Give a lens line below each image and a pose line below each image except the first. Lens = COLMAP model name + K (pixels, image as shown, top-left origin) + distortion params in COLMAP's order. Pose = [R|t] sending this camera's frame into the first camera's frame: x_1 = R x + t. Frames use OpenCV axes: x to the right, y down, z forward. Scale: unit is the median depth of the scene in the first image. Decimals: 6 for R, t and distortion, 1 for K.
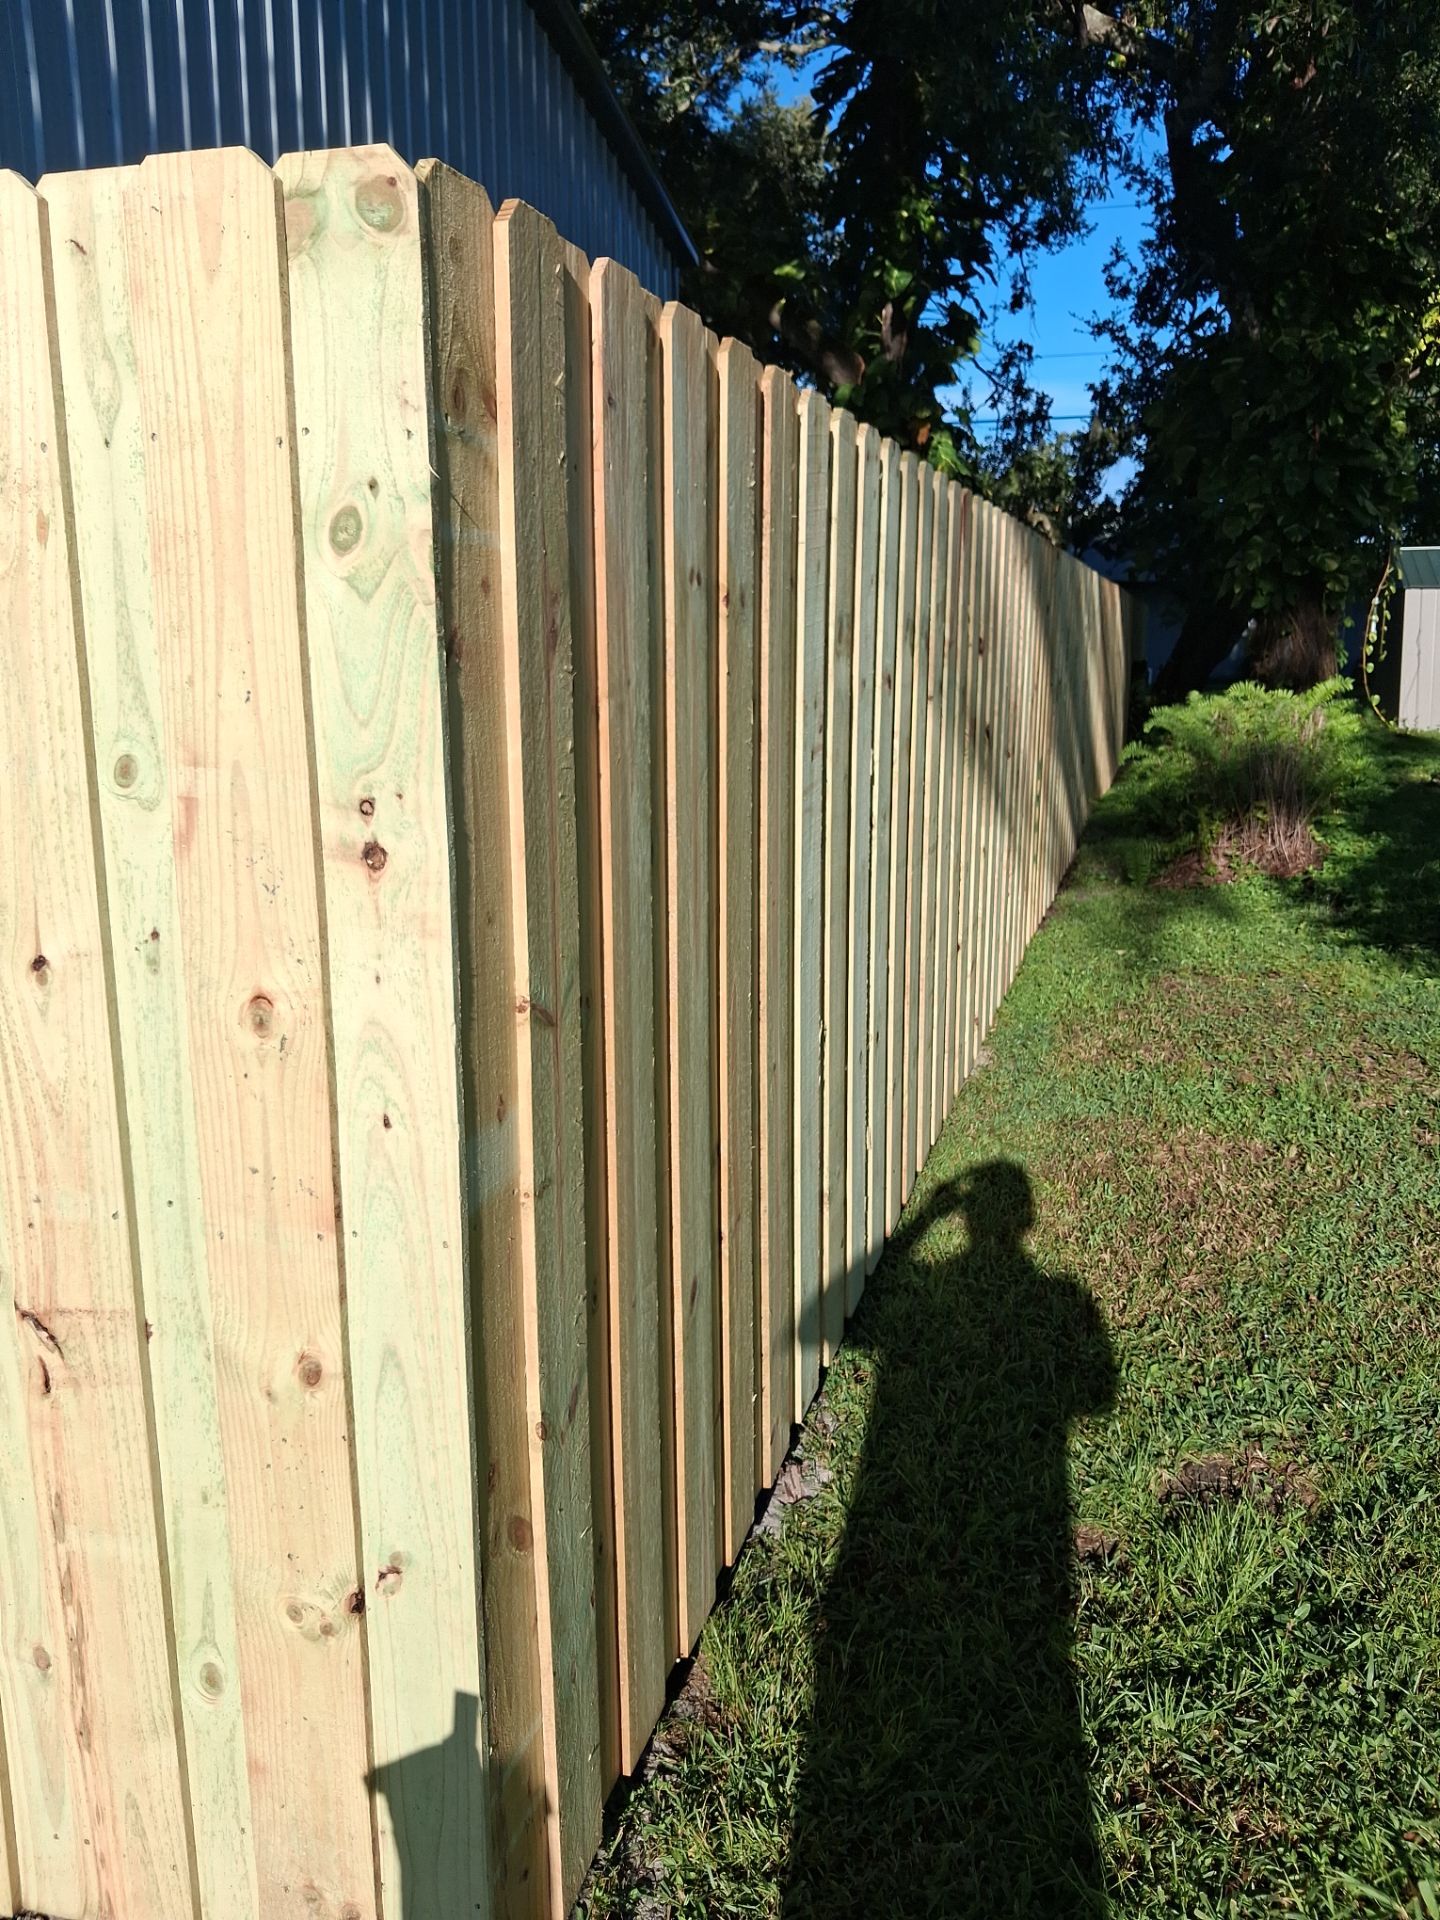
lens RADIAL K [[1638.9, 0, 720.0], [0, 1638.9, 960.0], [0, 0, 1]] dist [0.075317, -0.076784]
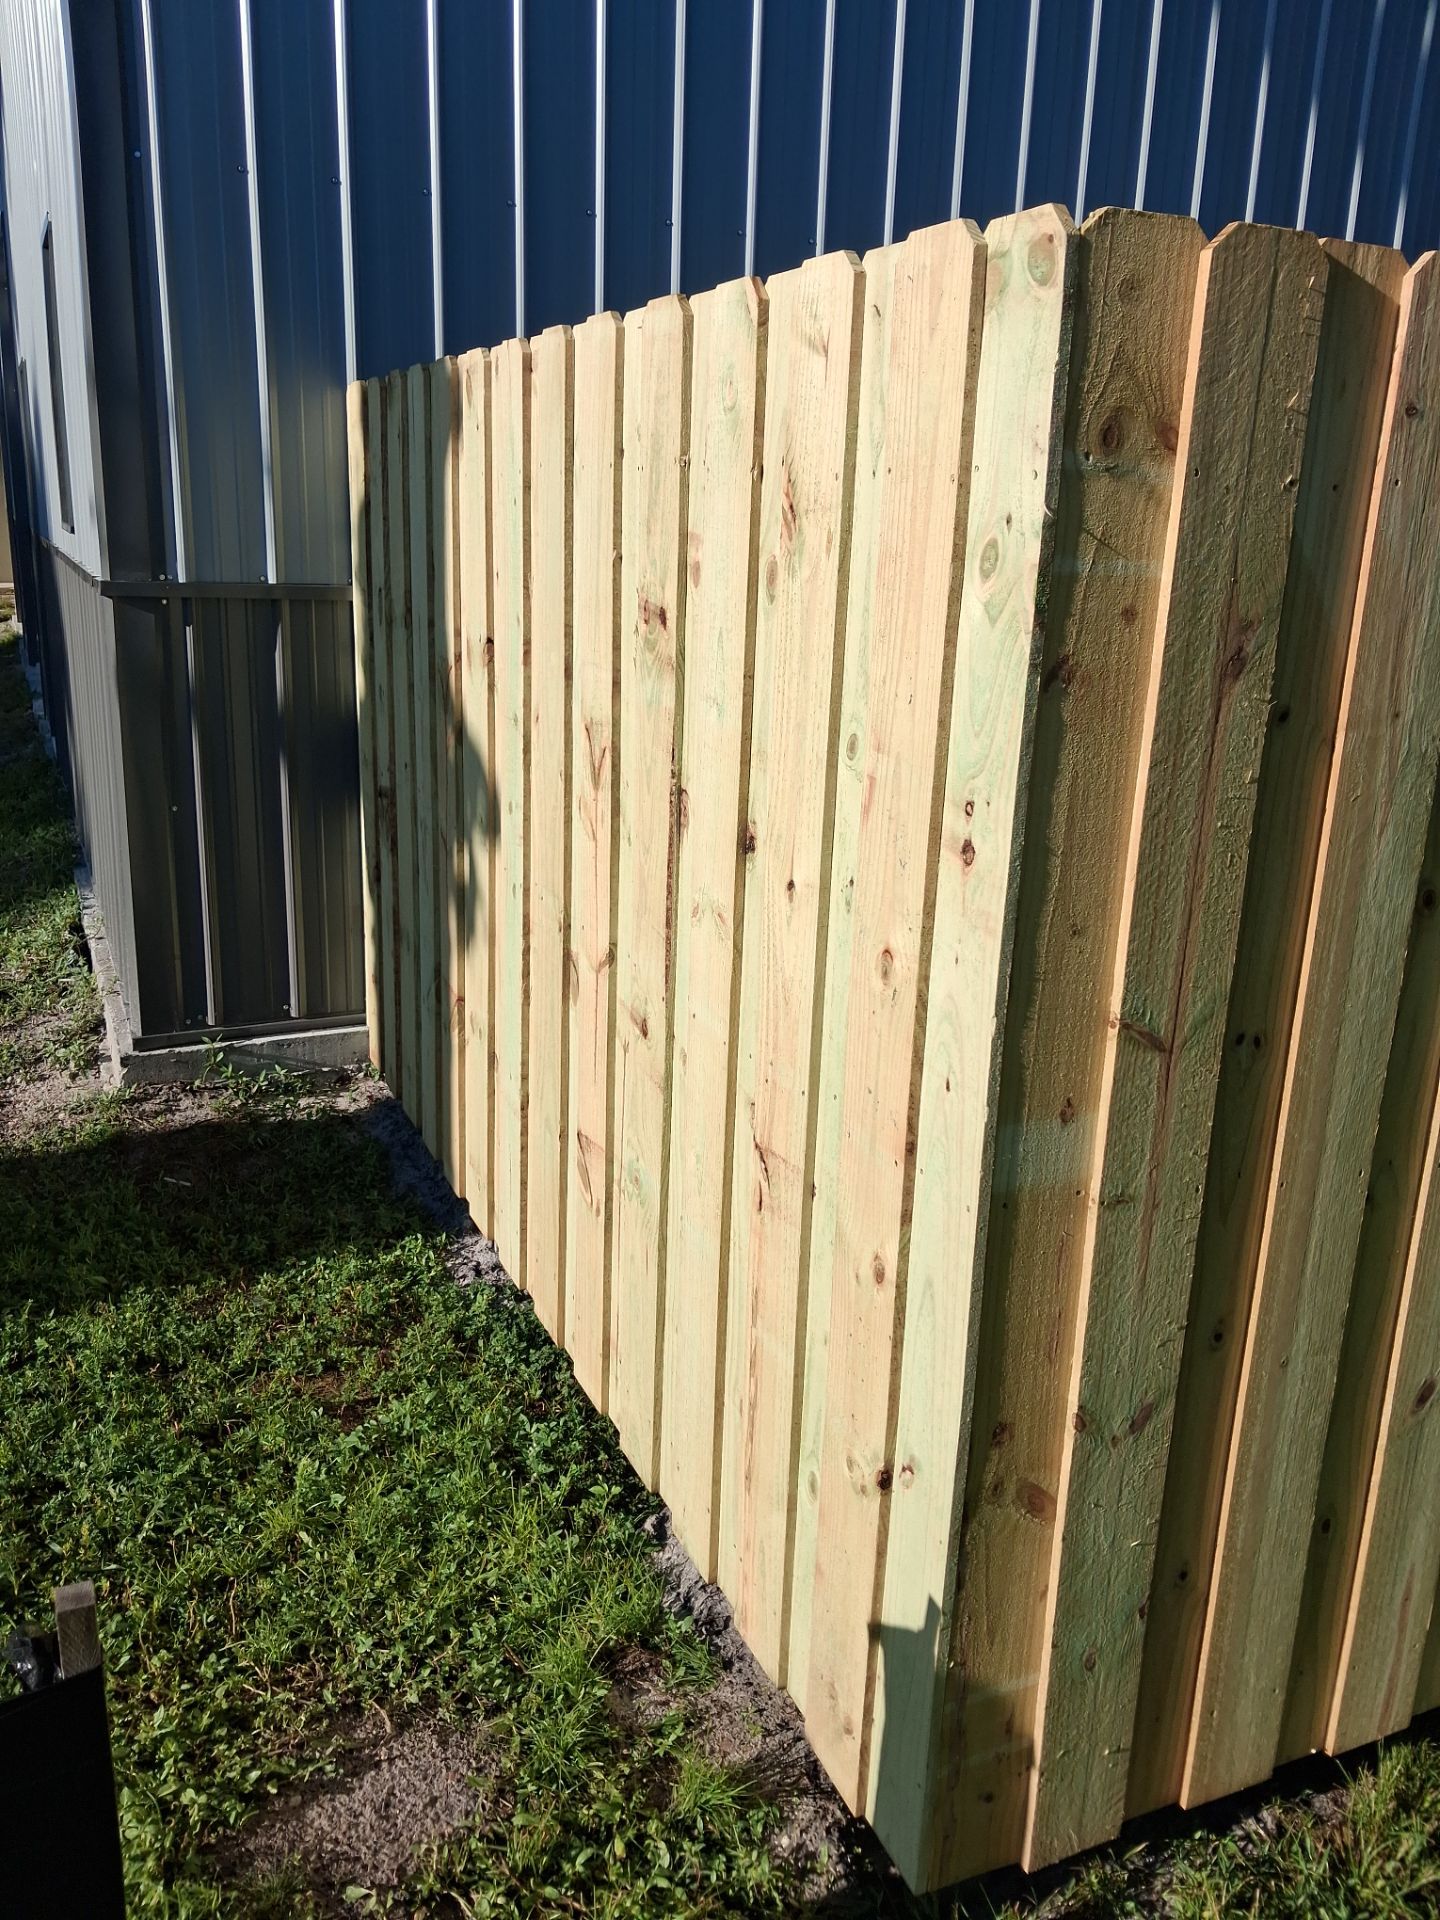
lens RADIAL K [[1669.6, 0, 720.0], [0, 1669.6, 960.0], [0, 0, 1]] dist [0.195479, -0.377806]
pose [[0.599807, 0.241788, -0.762739, 0.572064], [-0.194922, 0.968687, 0.153790, -0.134161], [0.776039, 0.056430, 0.628155, 0.155918]]
